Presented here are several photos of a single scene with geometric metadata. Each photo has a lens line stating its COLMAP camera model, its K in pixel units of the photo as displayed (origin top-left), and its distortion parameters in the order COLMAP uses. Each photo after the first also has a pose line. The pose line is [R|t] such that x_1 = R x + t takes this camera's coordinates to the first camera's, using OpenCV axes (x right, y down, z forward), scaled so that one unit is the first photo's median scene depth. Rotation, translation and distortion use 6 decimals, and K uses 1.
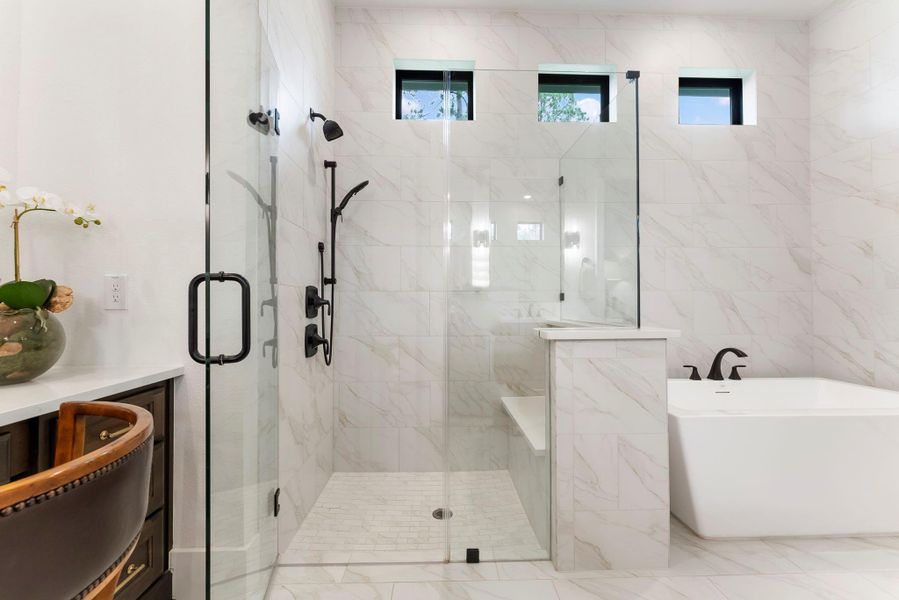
lens RADIAL K [[370.1, 0, 451.8], [0, 370.1, 298.4], [0, 0, 1]] dist [0.001767, 0.000011]
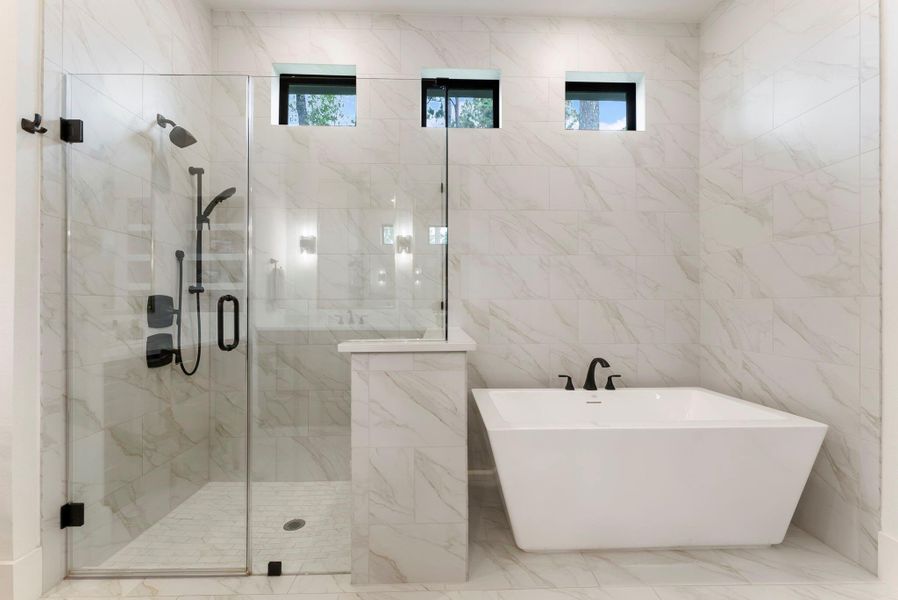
lens RADIAL K [[373.7, 0, 449.1], [0, 373.7, 306.1], [0, 0, 1]] dist [0.002182, 0.000409]
pose [[0.999997, 0.001101, -0.002194, 0.333992], [-0.001078, 0.999944, 0.010533, -0.013715], [0.002205, -0.010530, 0.999942, 0.002060]]
